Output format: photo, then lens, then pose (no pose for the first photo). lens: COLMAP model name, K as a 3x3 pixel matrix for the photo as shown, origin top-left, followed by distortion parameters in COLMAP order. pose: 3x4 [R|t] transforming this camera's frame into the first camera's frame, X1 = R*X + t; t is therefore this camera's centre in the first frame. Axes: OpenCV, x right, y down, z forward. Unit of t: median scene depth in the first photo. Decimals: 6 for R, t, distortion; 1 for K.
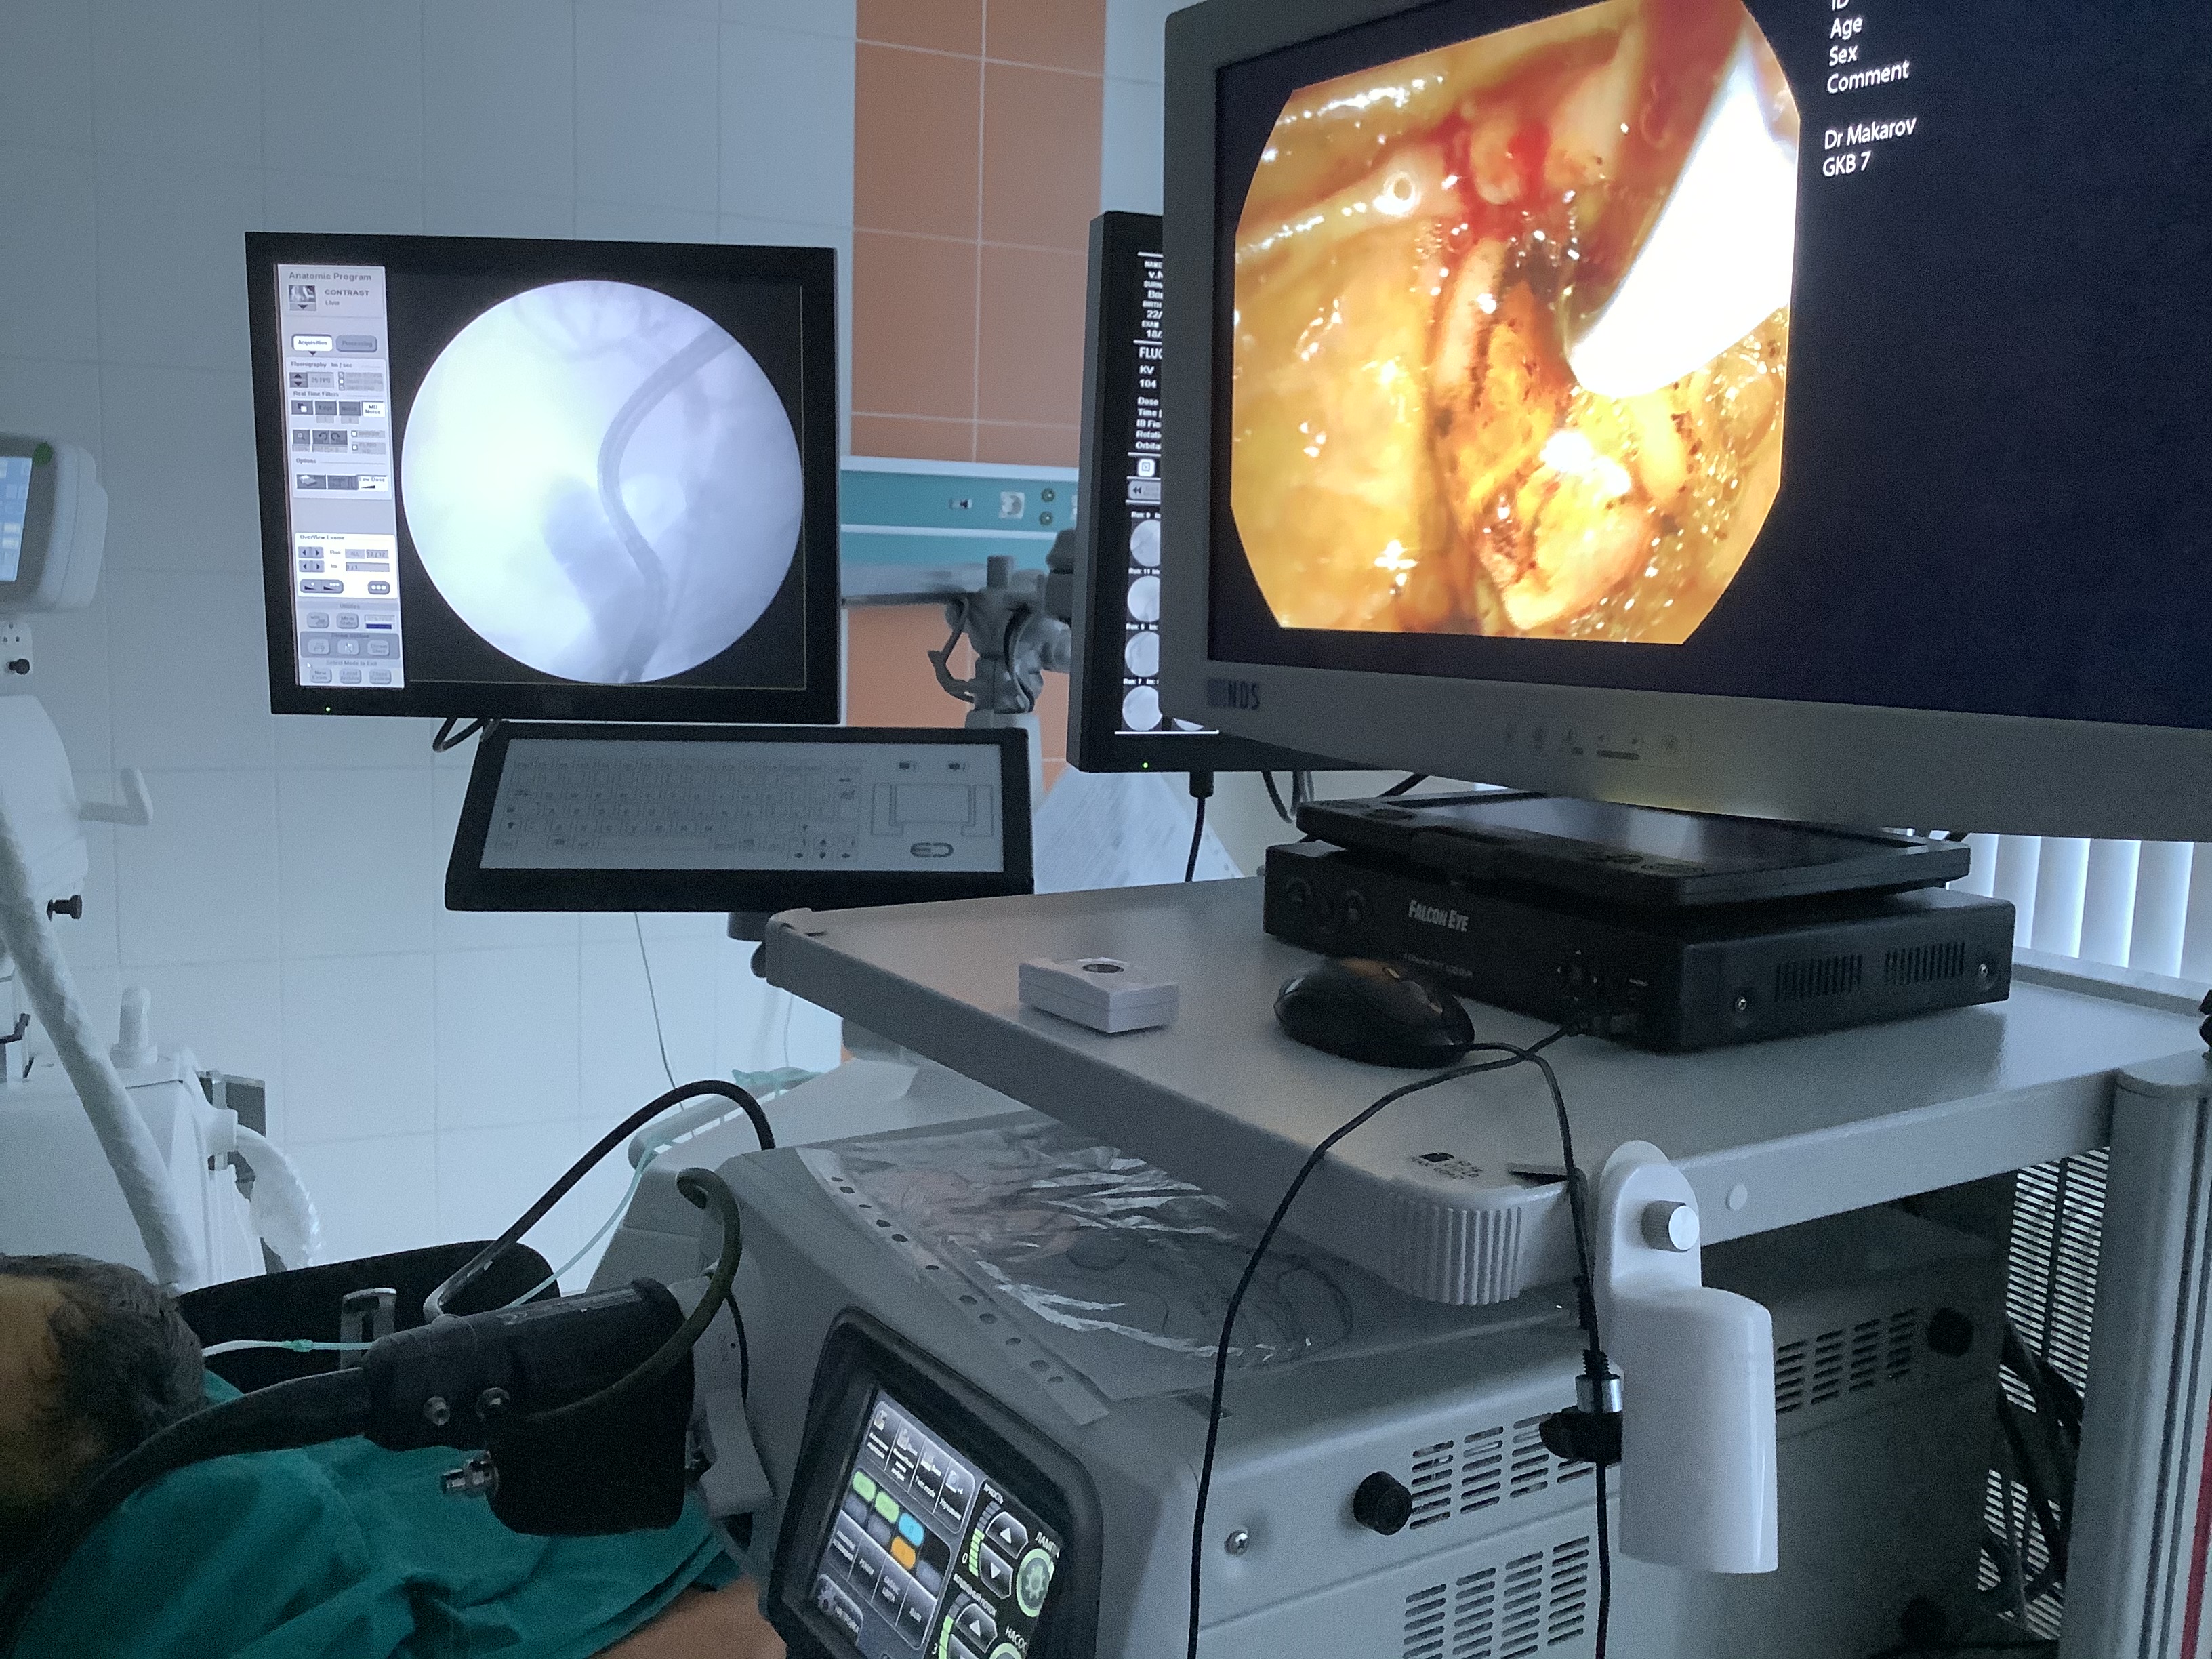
lens RADIAL K [[2011.3, 0, 1106.0], [0, 2011.3, 829.5], [0, 0, 1]] dist [0.116365, -0.257953]
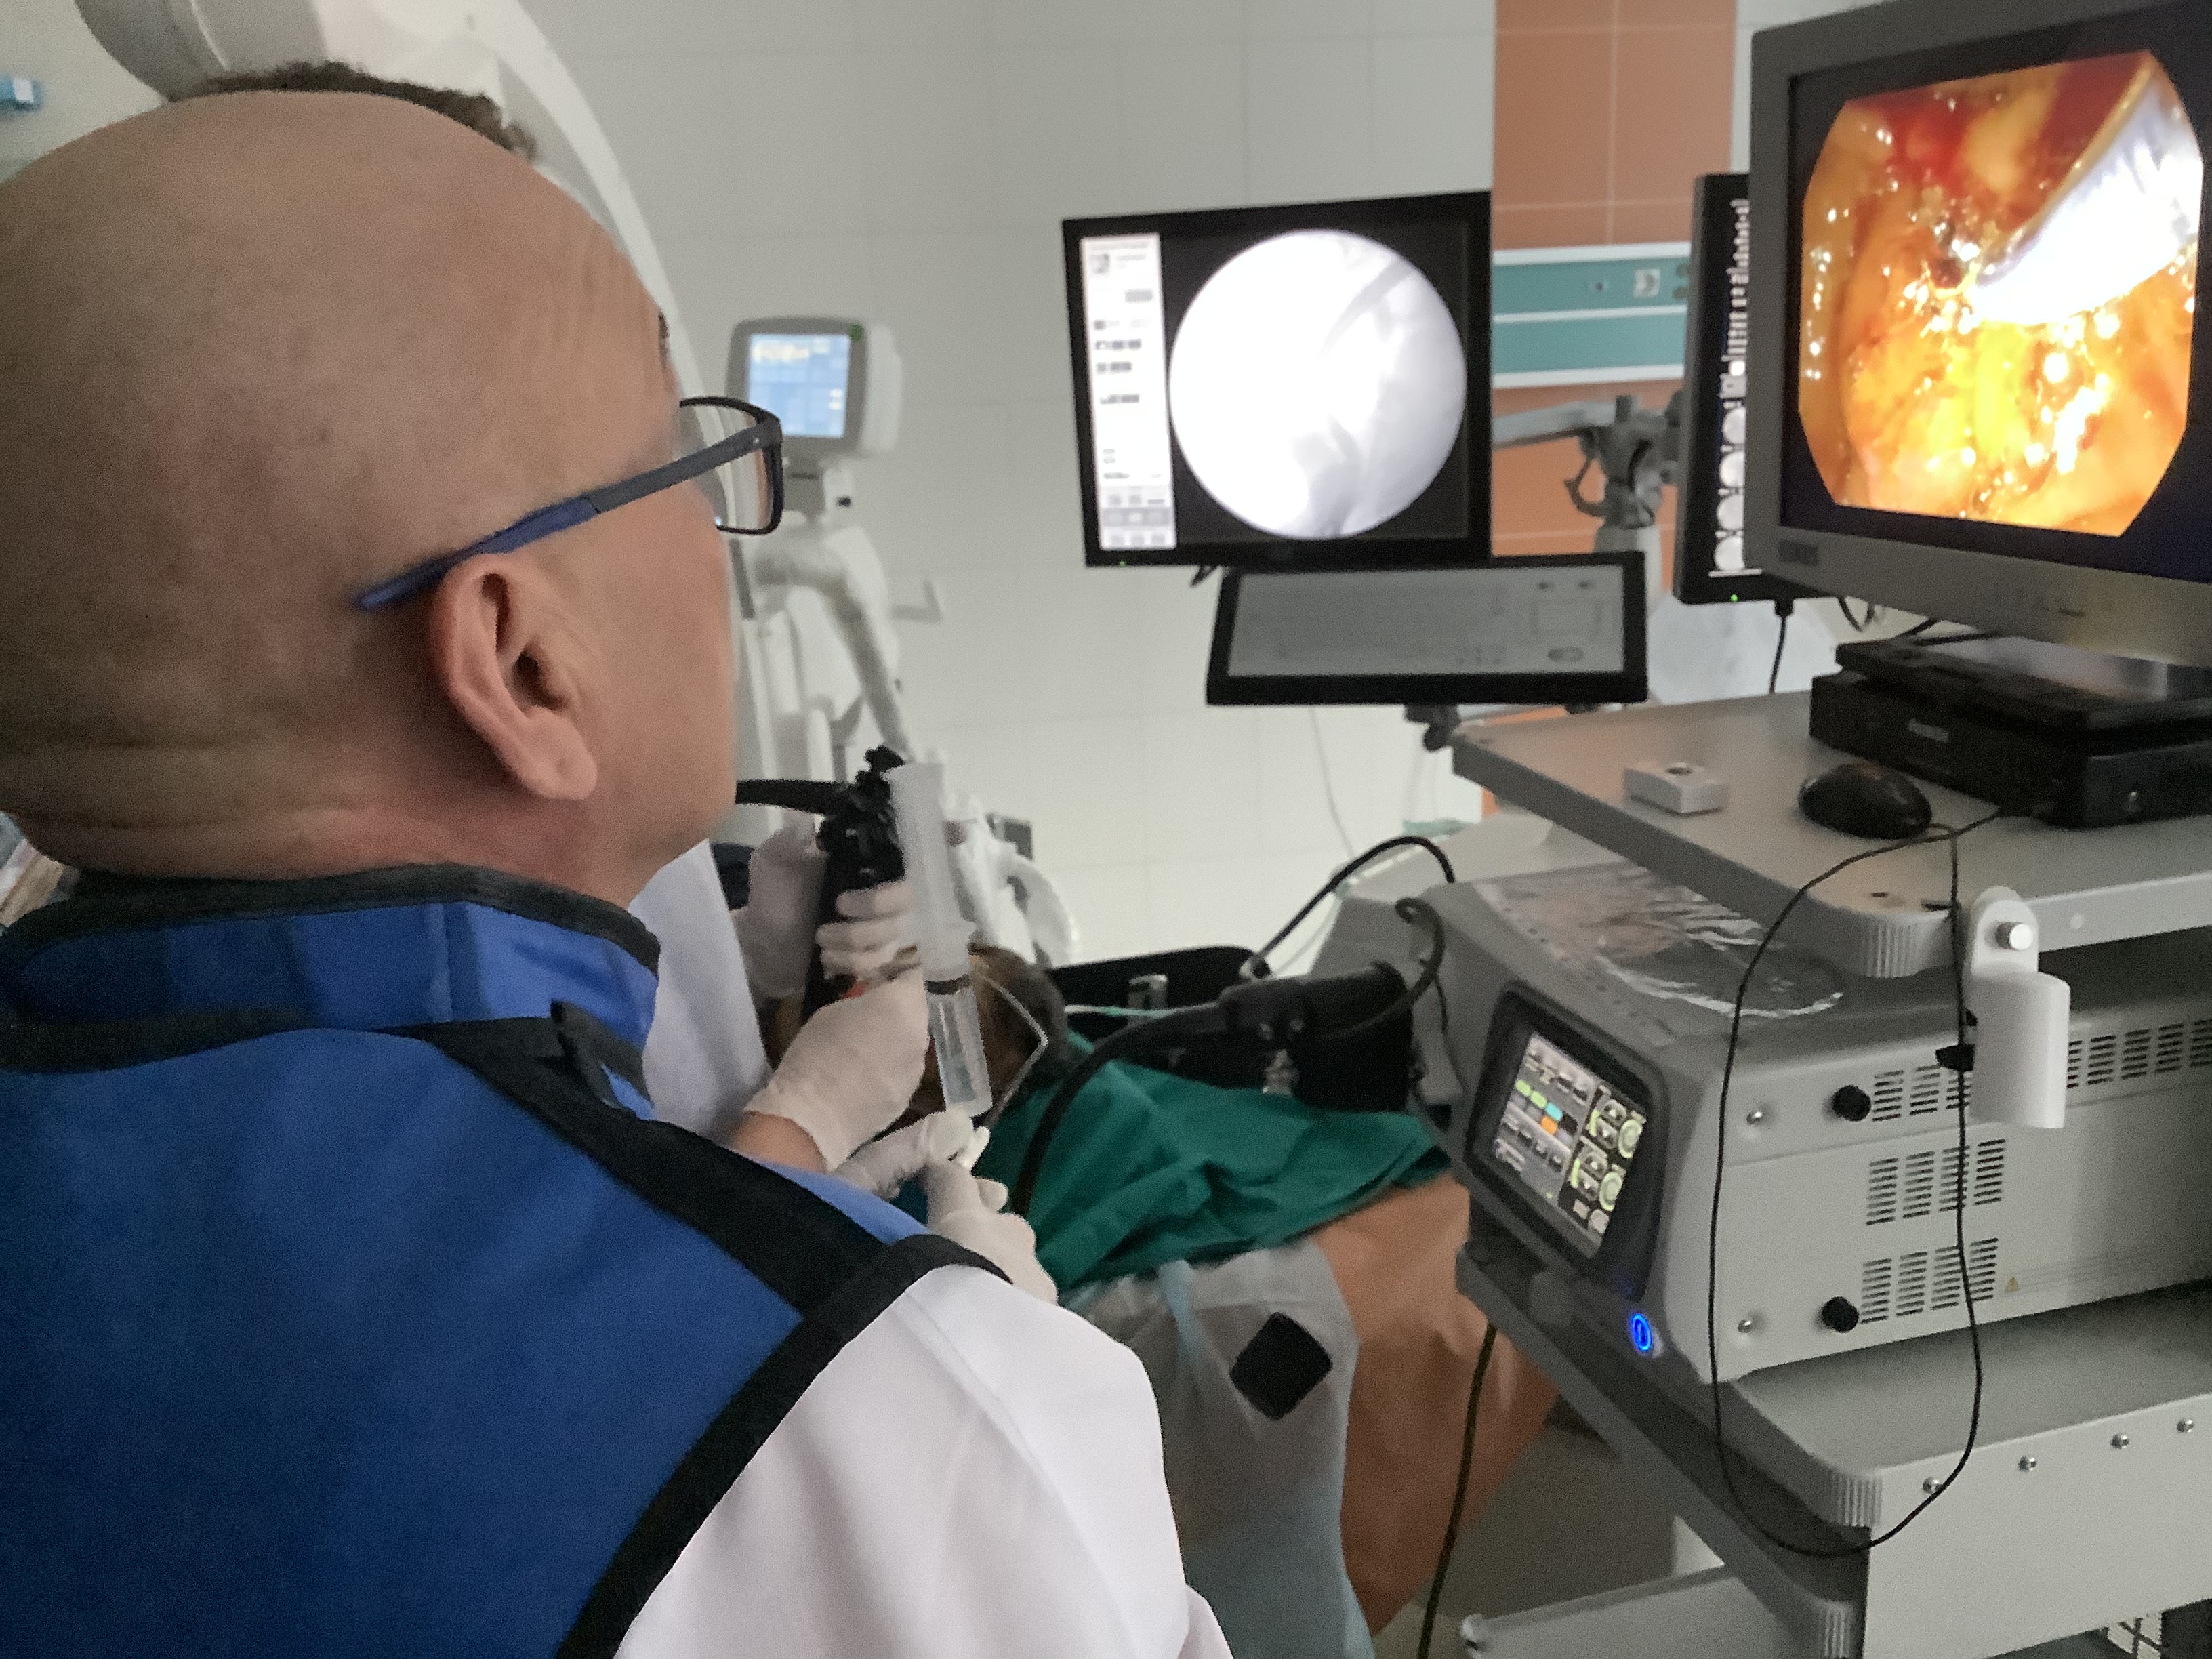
lens RADIAL K [[2011.3, 0, 1106.0], [0, 2011.3, 829.5], [0, 0, 1]] dist [0.116365, -0.257953]
pose [[0.952323, 0.009676, -0.304938, 0.035544], [0.030061, 0.991658, 0.125346, -0.061893], [0.303607, -0.128537, 0.944088, -0.395028]]
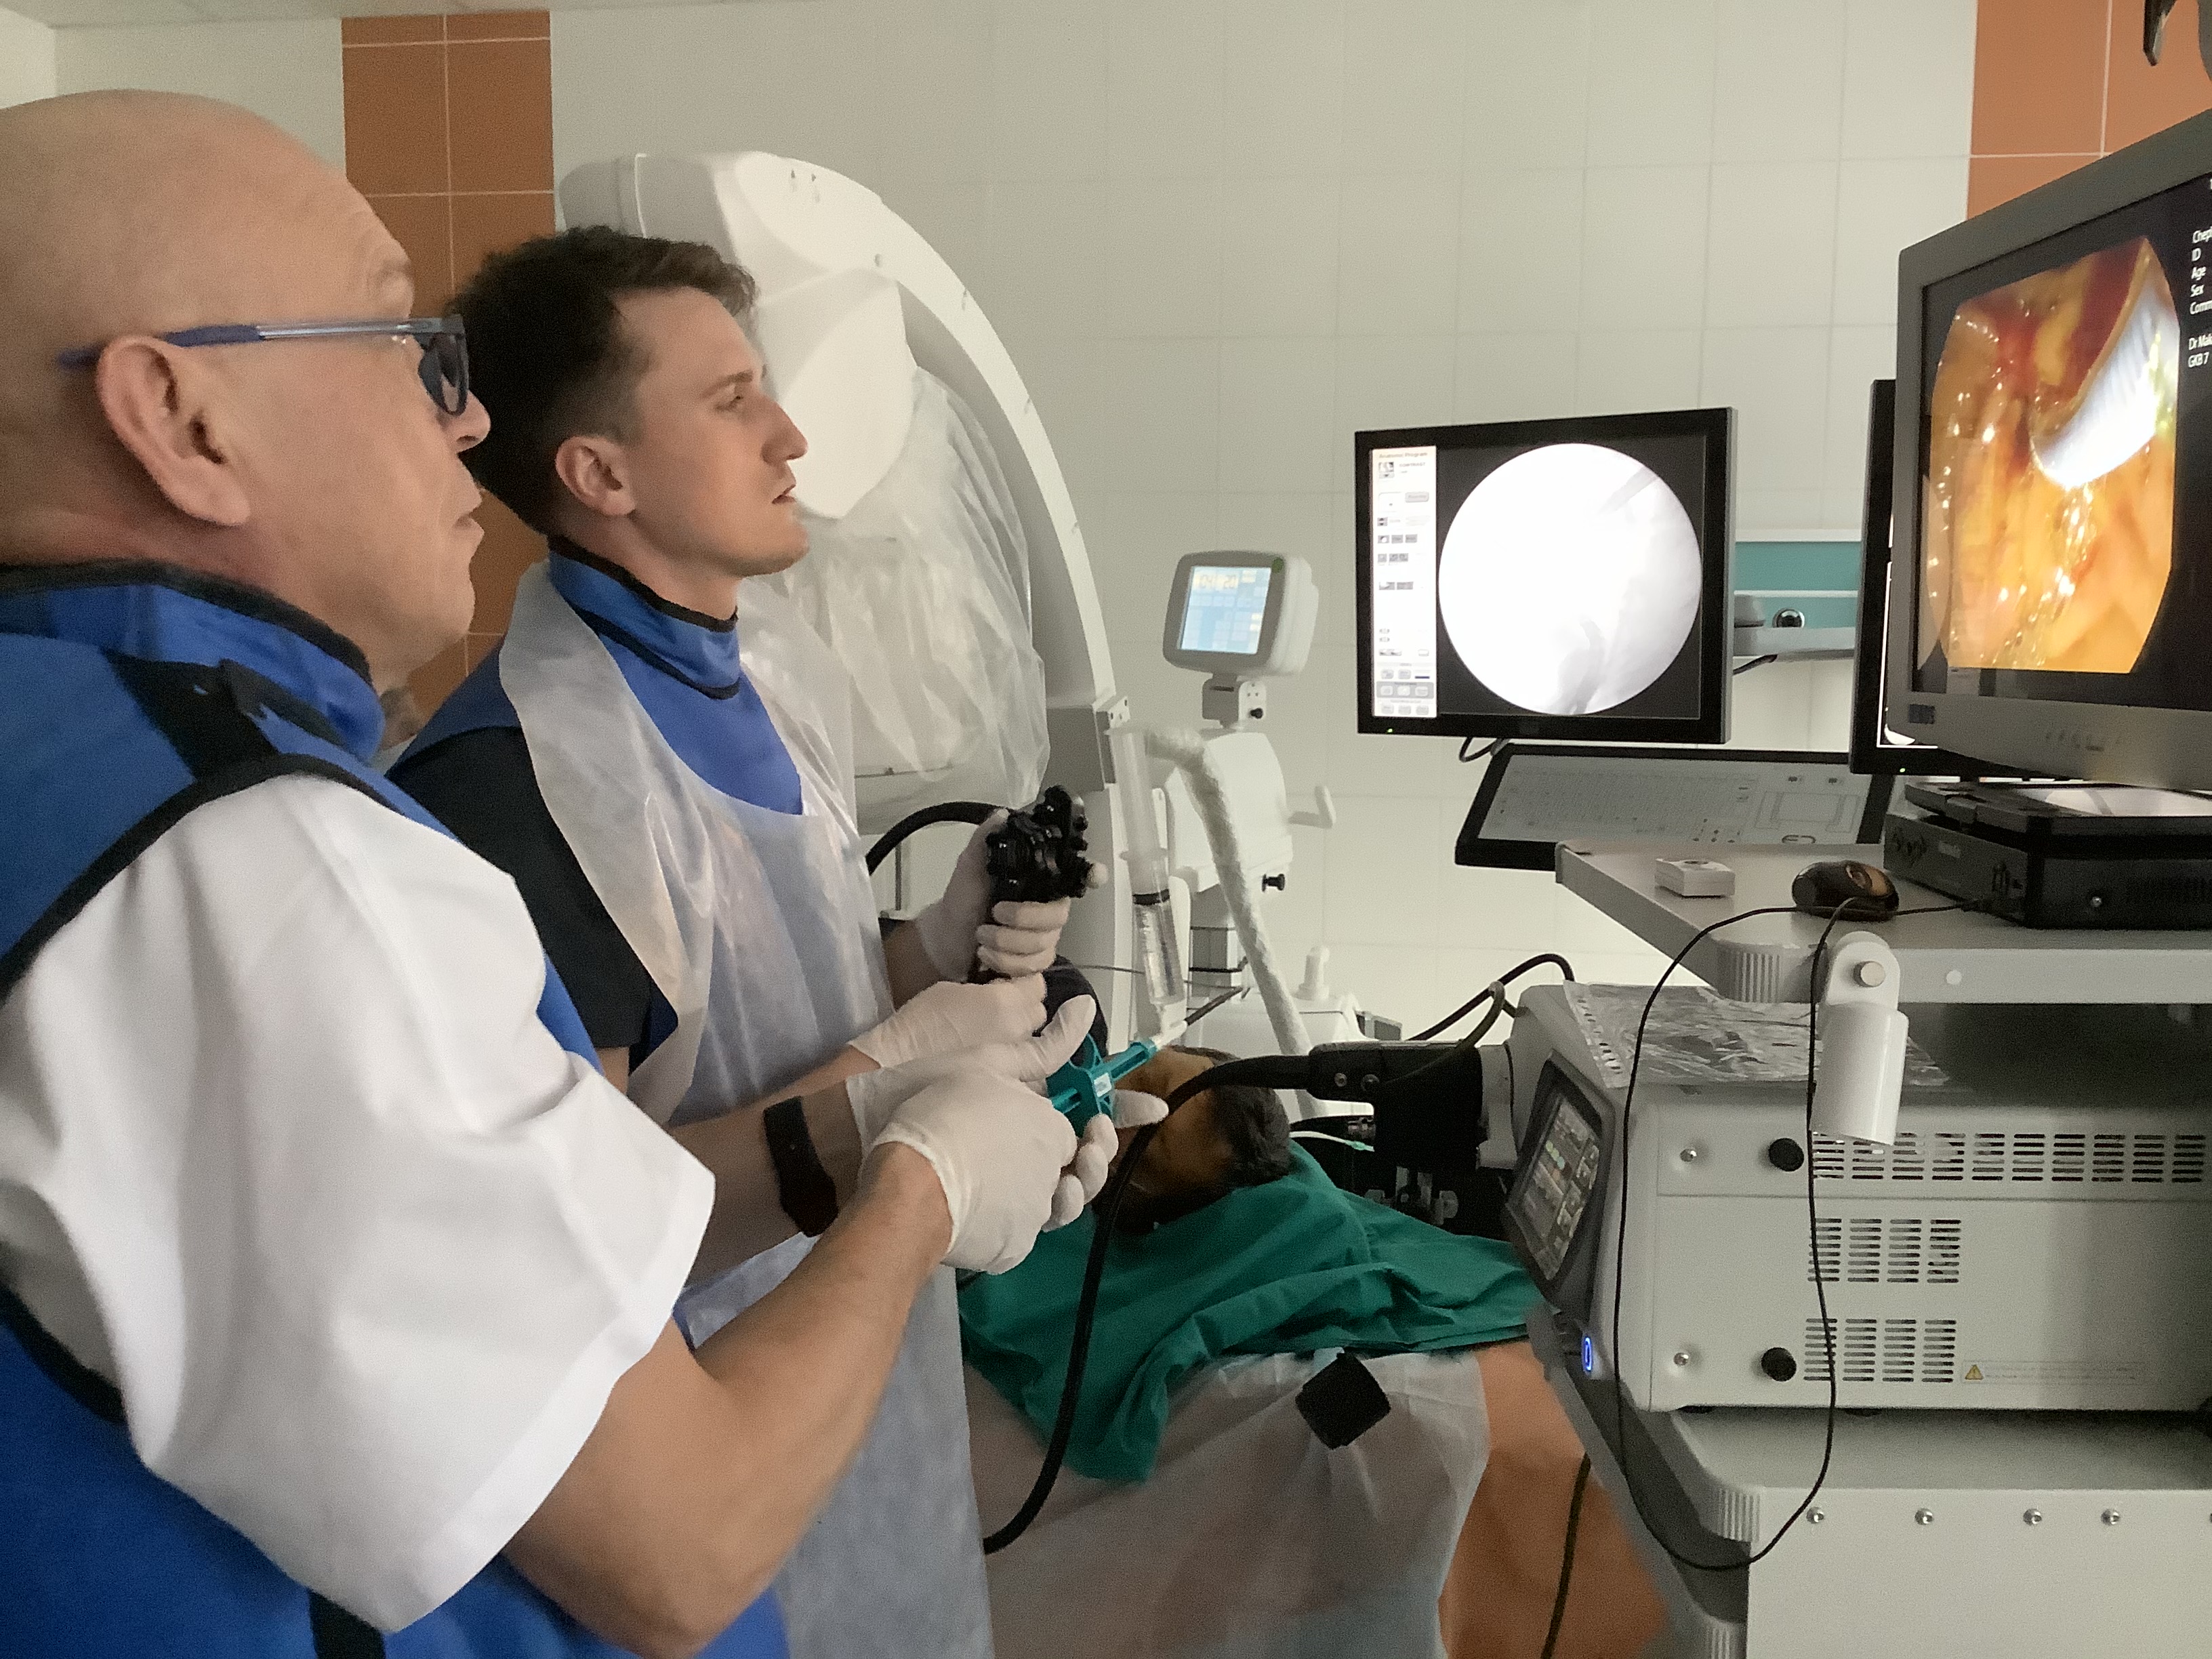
lens RADIAL K [[1993.9, 0, 1106.0], [0, 1993.9, 813.9], [0, 0, 1]] dist [0.121572, -0.238066]
pose [[0.826927, 0.033662, -0.561301, 0.354993], [-0.057051, 0.998078, -0.024192, 0.063901], [0.559408, 0.052028, 0.827258, -0.455093]]
